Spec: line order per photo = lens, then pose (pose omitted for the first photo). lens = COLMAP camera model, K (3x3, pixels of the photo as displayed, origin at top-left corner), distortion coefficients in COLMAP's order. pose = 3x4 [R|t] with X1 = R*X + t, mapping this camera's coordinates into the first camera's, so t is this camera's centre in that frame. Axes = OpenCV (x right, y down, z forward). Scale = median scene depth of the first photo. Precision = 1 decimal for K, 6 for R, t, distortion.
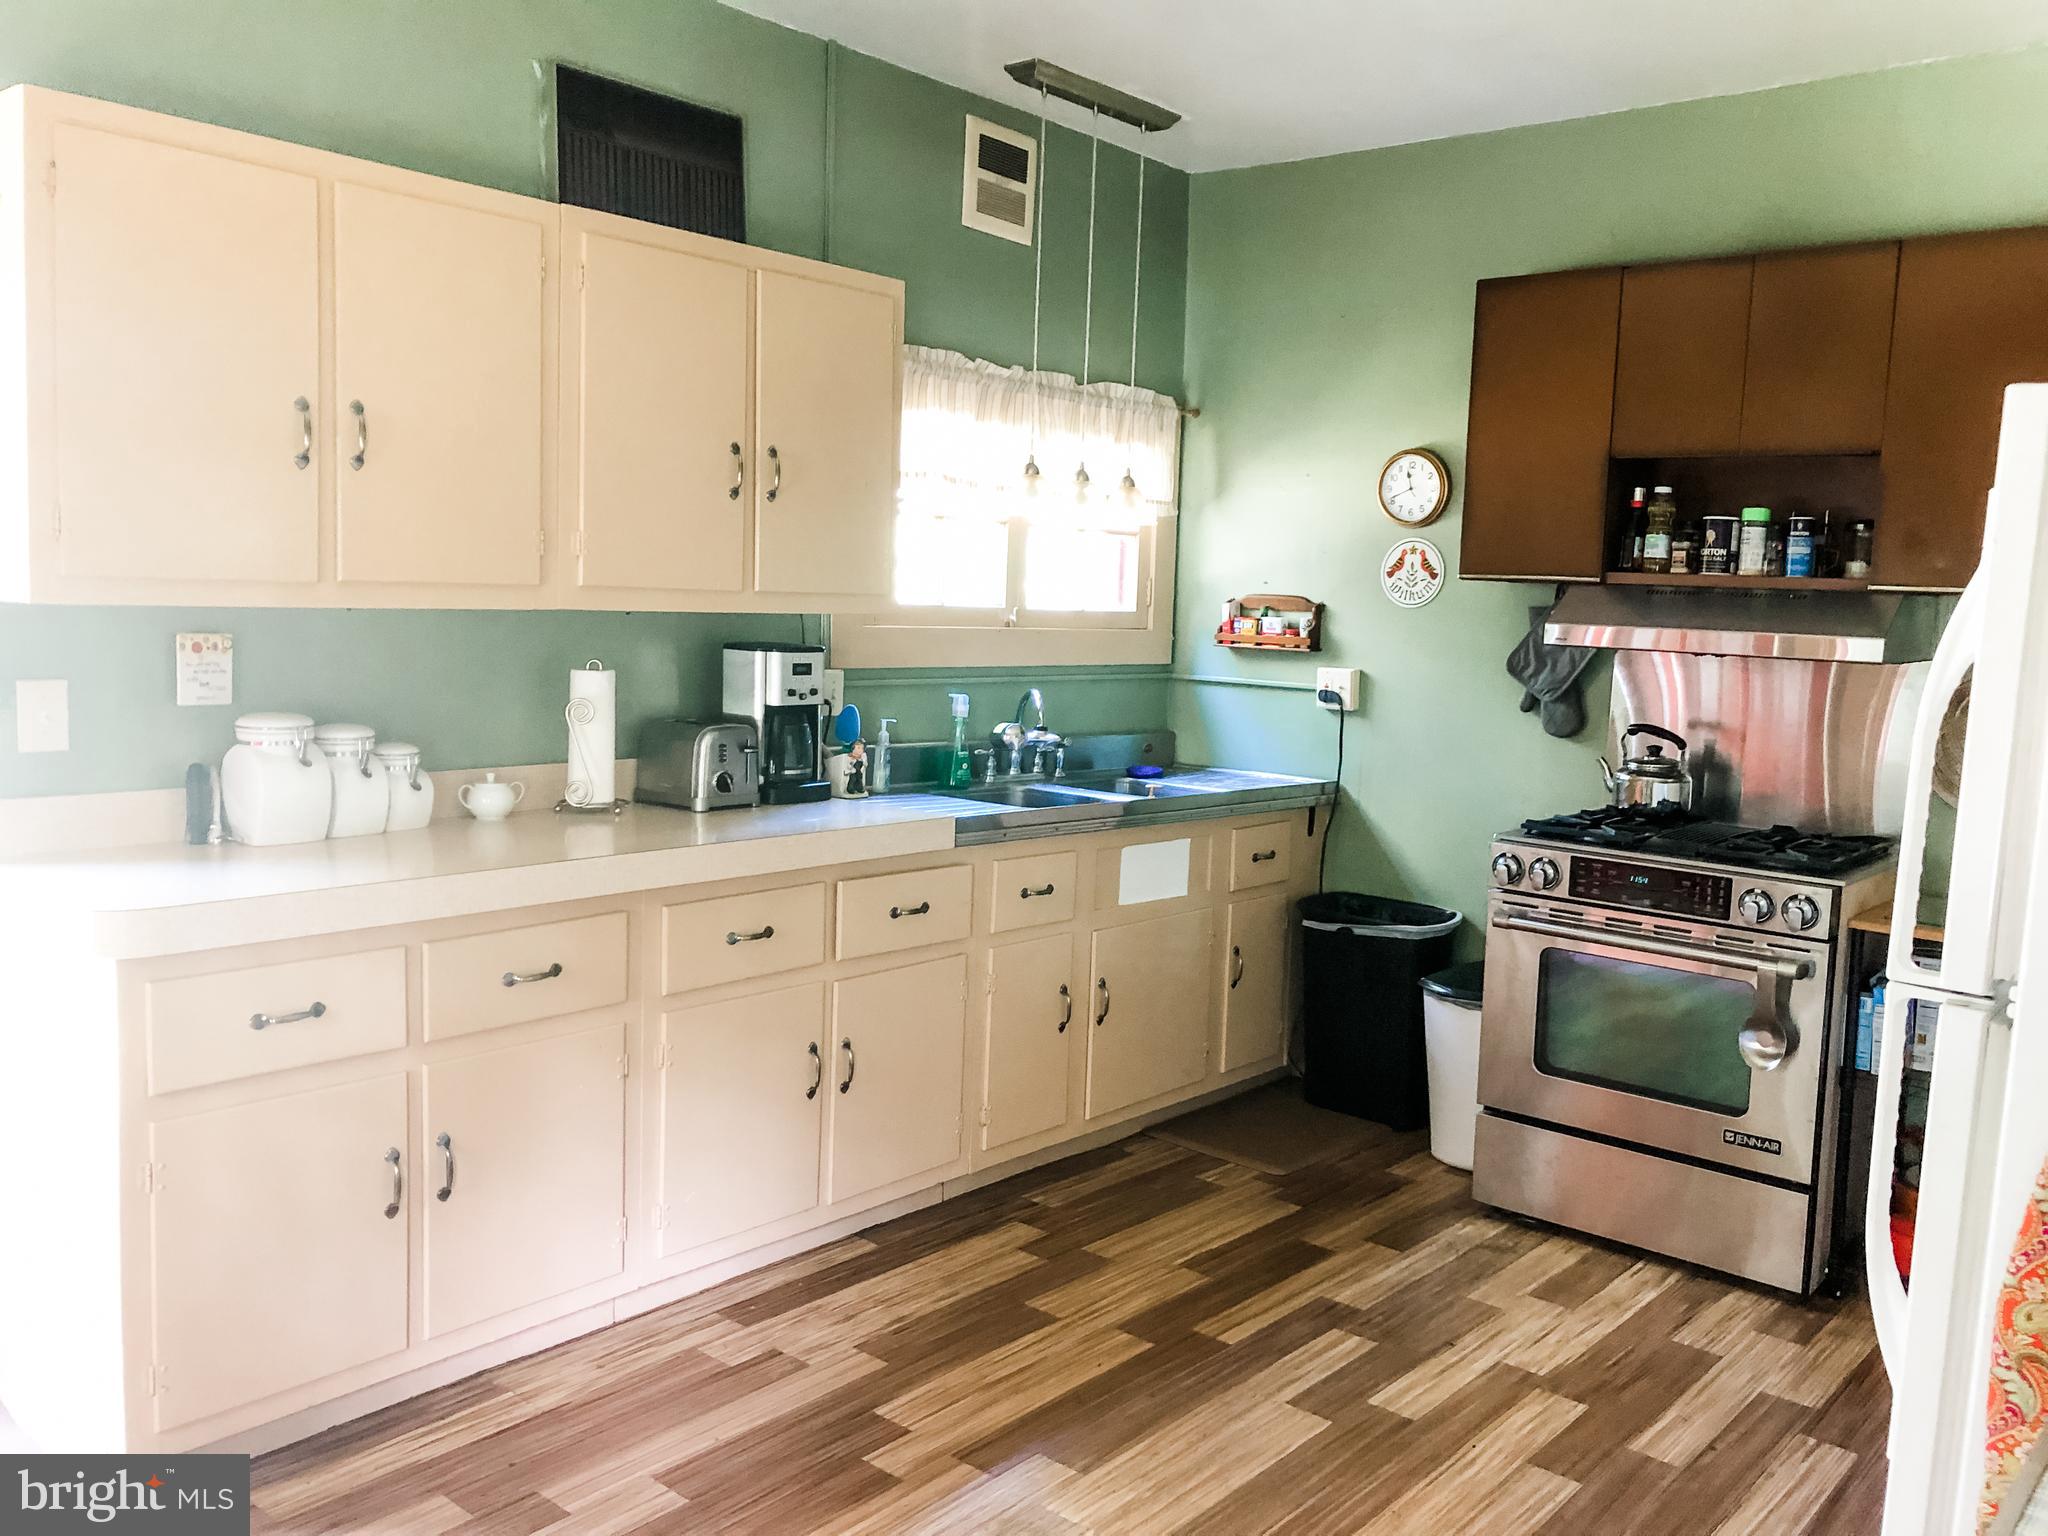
lens RADIAL K [[1688.3, 0, 1026.7], [0, 1688.3, 758.8], [0, 0, 1]] dist [0.065866, -0.100406]
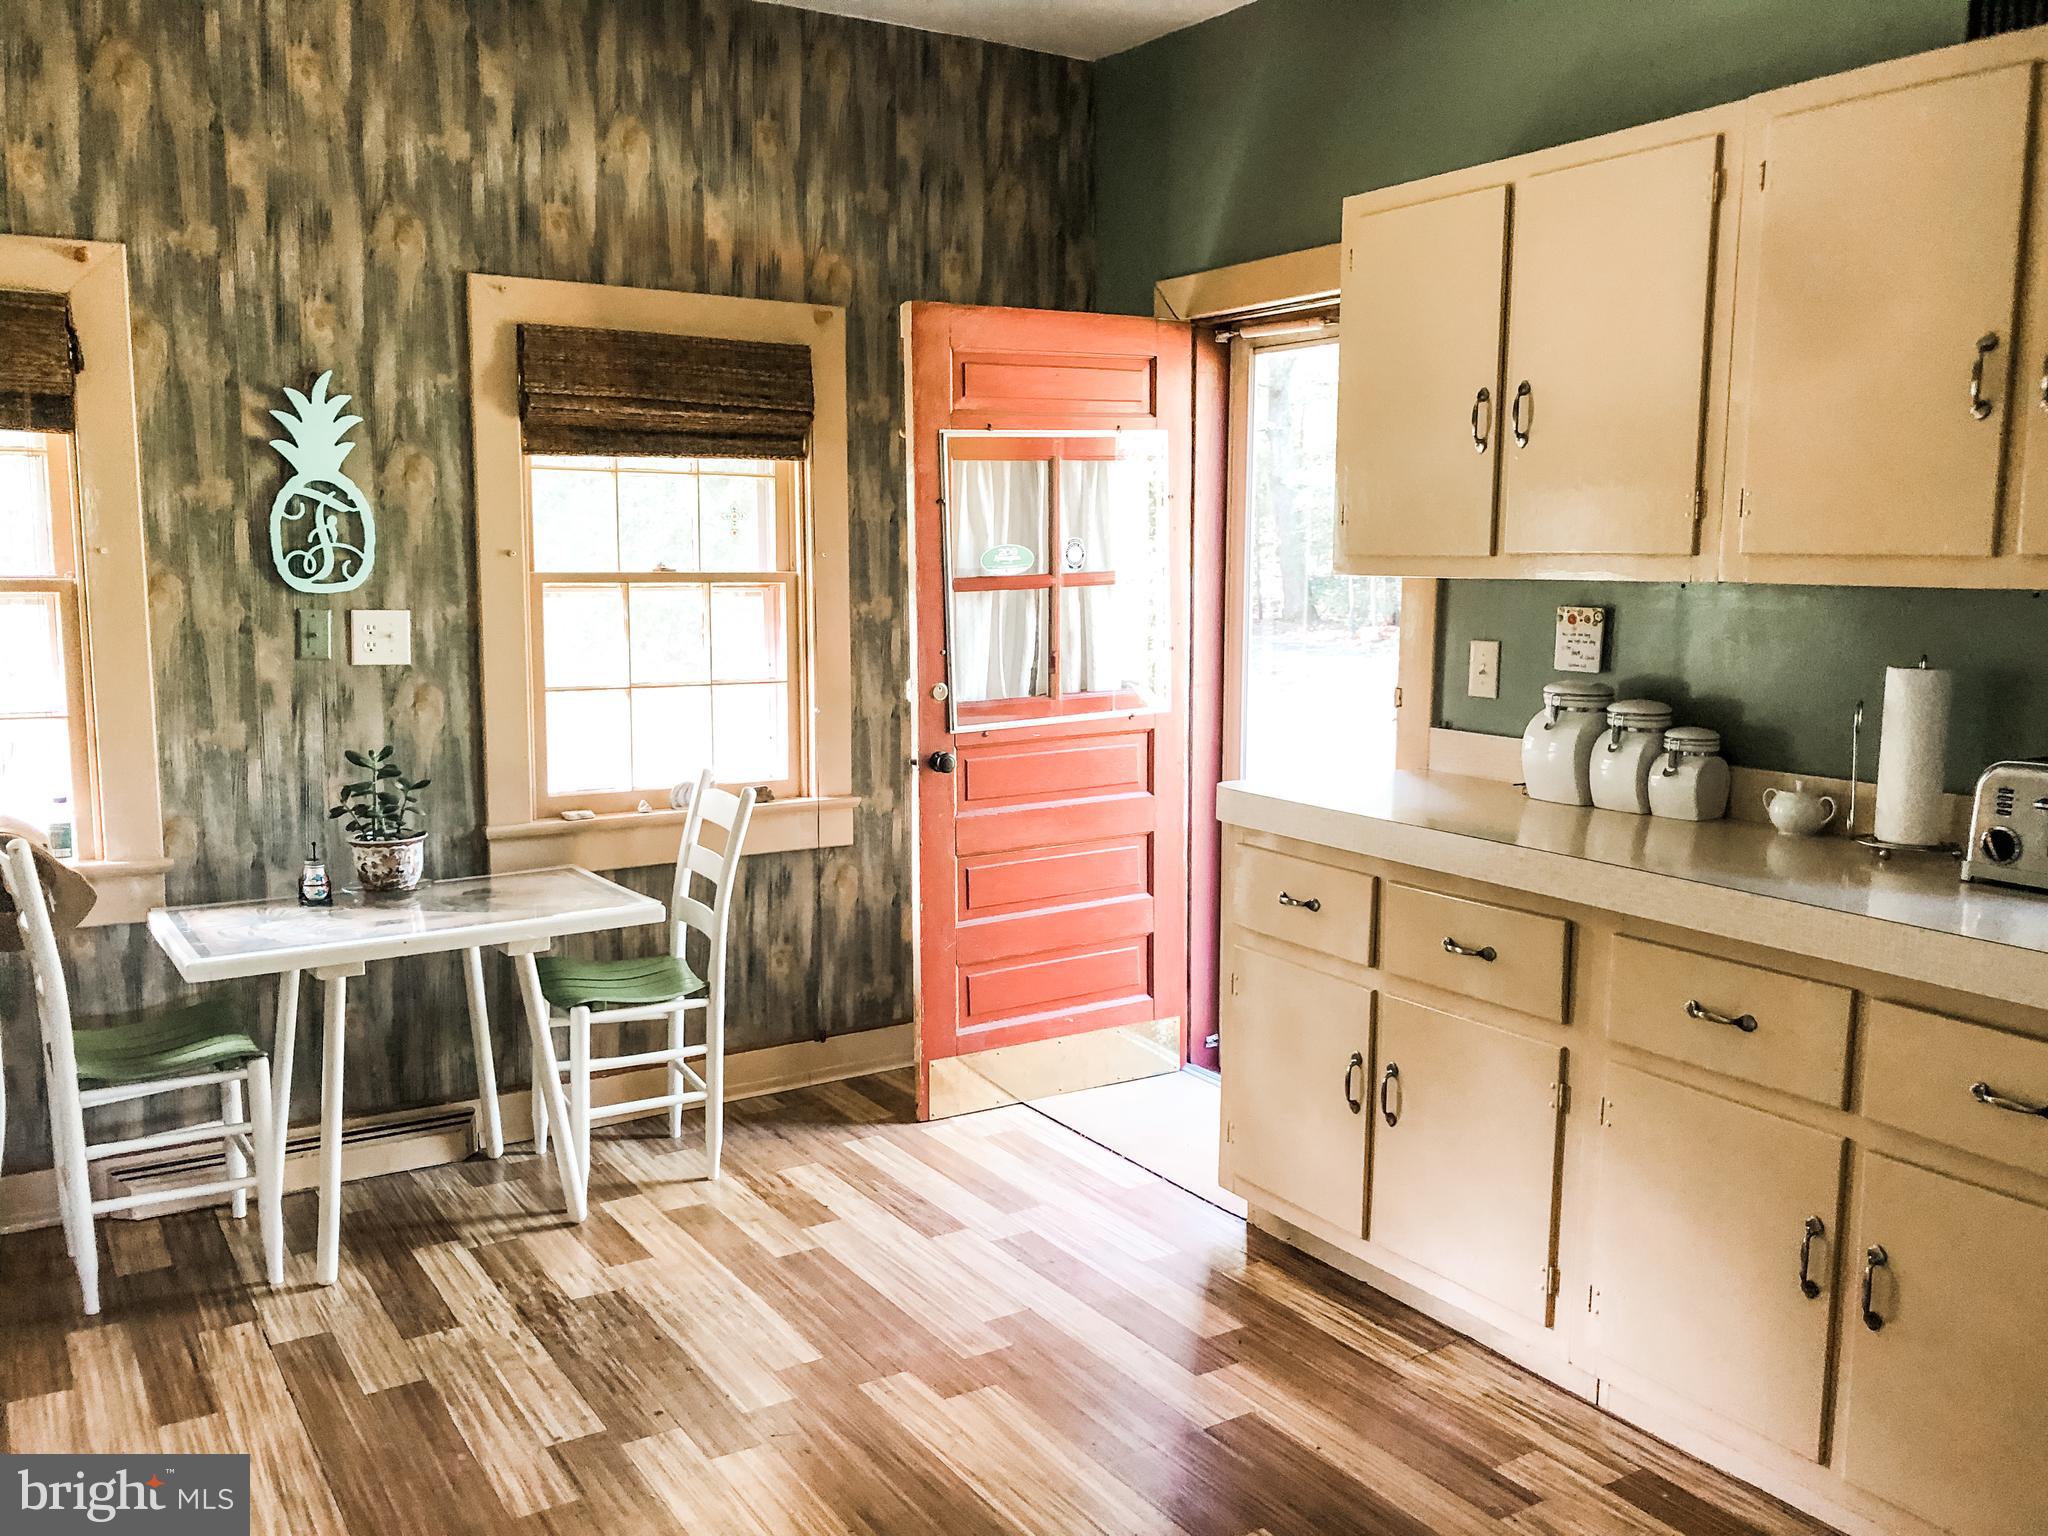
lens RADIAL K [[1688.3, 0, 1026.7], [0, 1688.3, 758.8], [0, 0, 1]] dist [0.065866, -0.100406]
pose [[-0.288253, 0.084590, -0.953811, 0.537578], [-0.110225, 0.986538, 0.120803, -0.055059], [0.951189, 0.139955, -0.275048, 0.768817]]
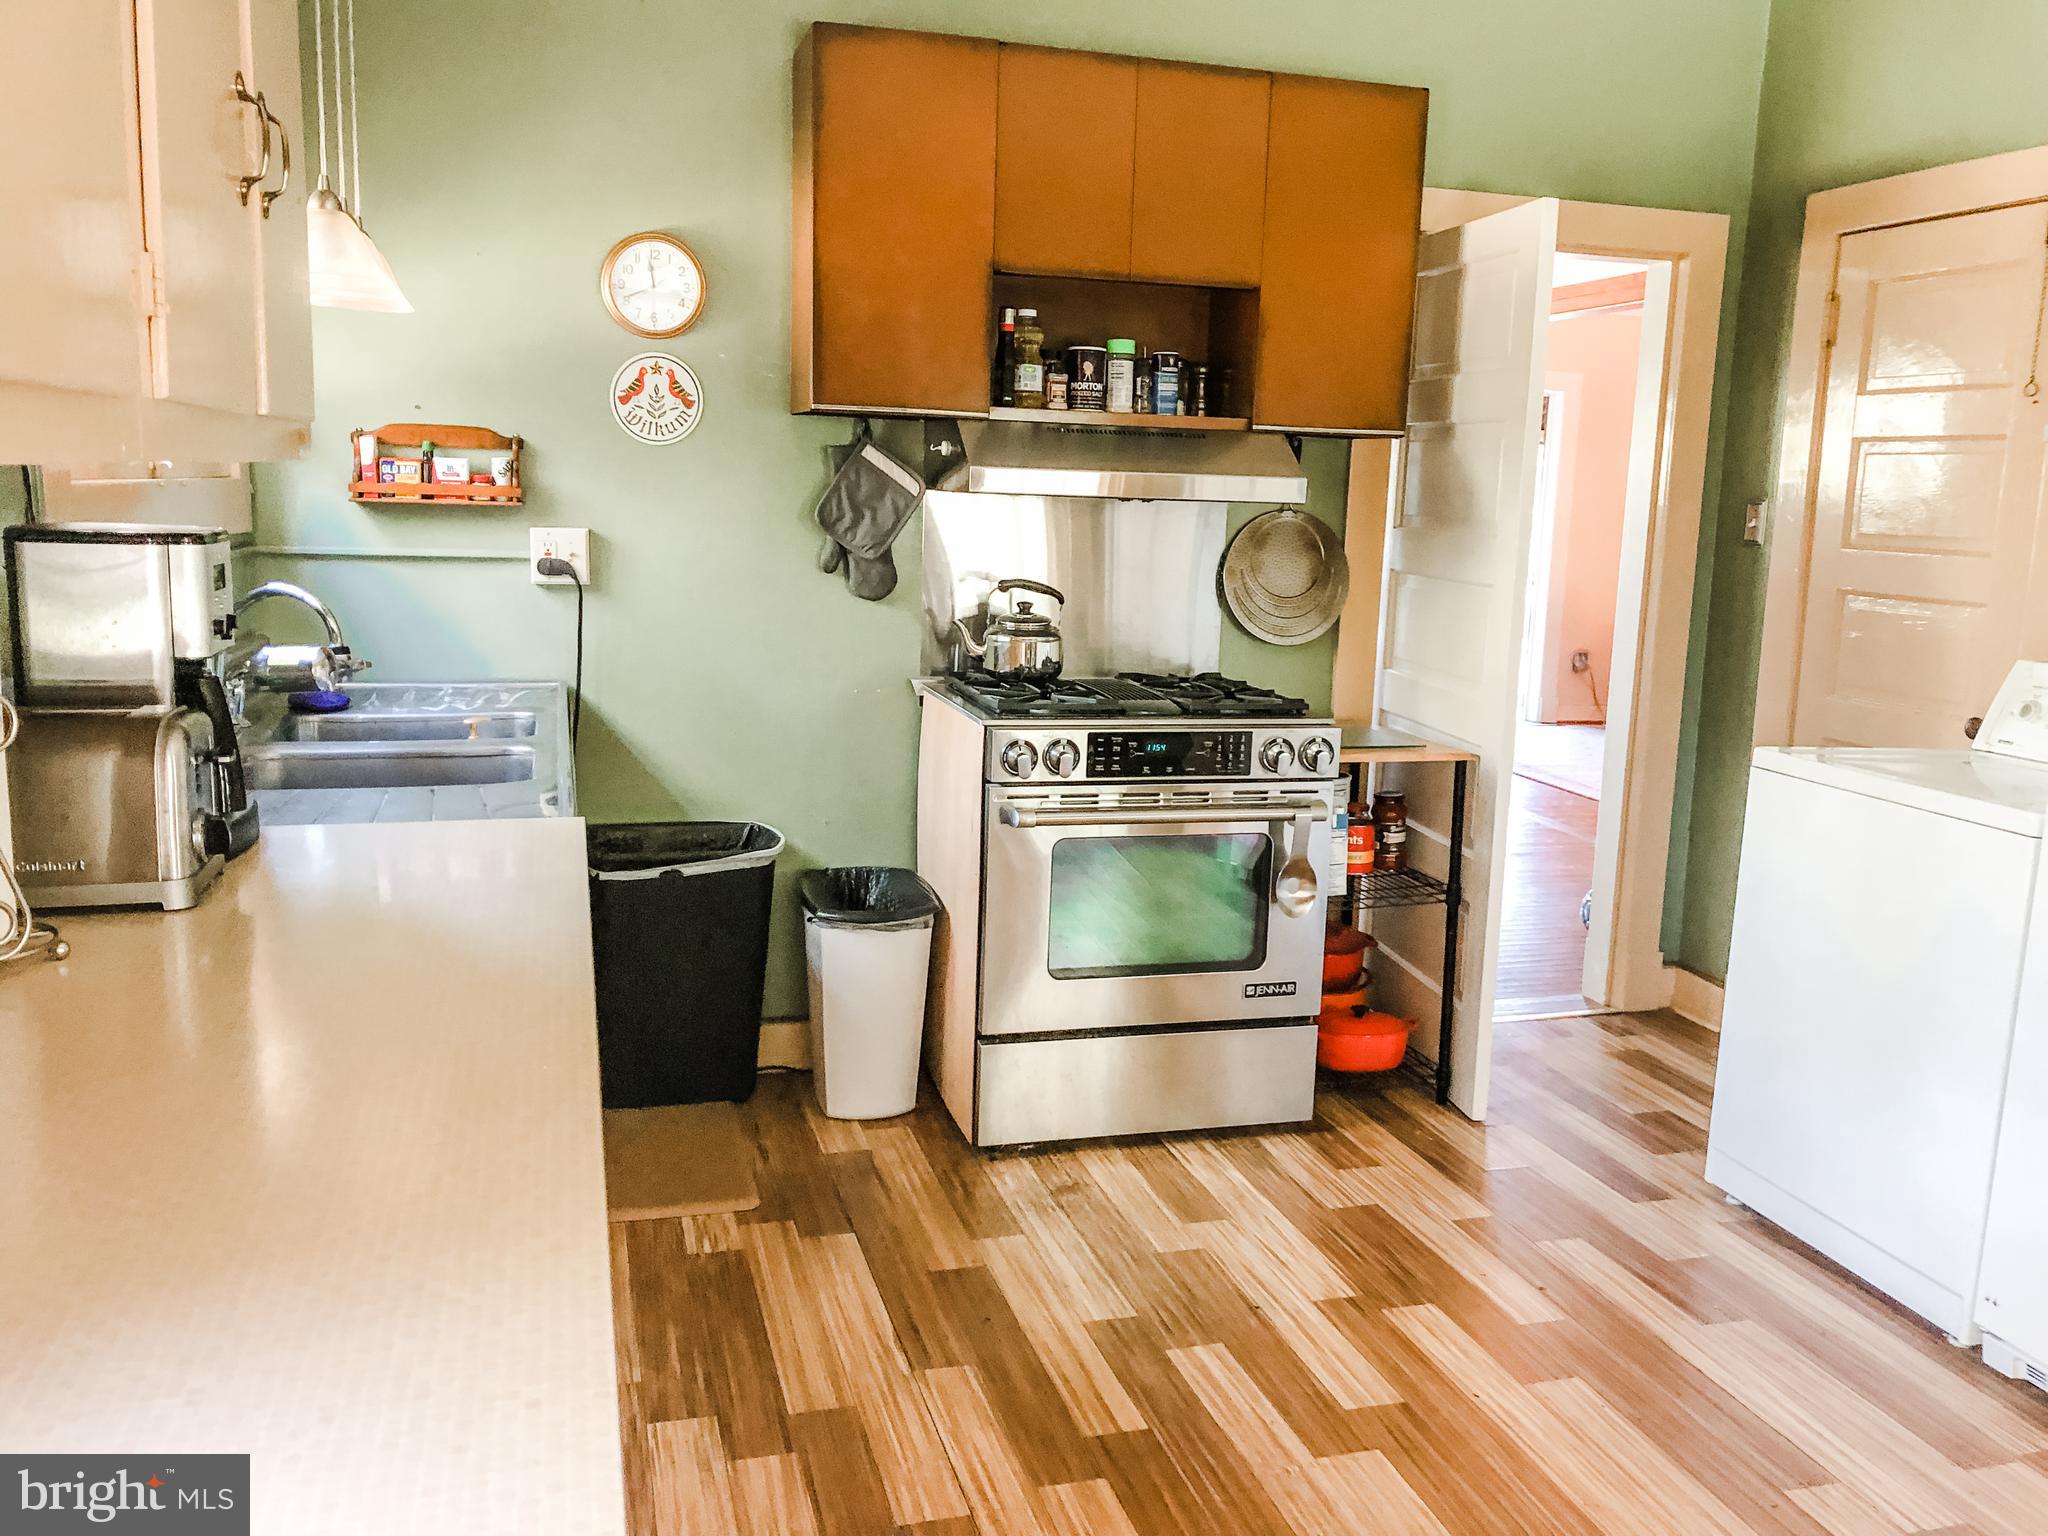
lens RADIAL K [[1688.3, 0, 1026.7], [0, 1688.3, 758.8], [0, 0, 1]] dist [0.065866, -0.100406]
pose [[0.540248, -0.154031, 0.827289, -0.411548], [0.072984, 0.987977, 0.136288, -0.049784], [-0.838335, -0.013250, 0.544994, 0.529191]]
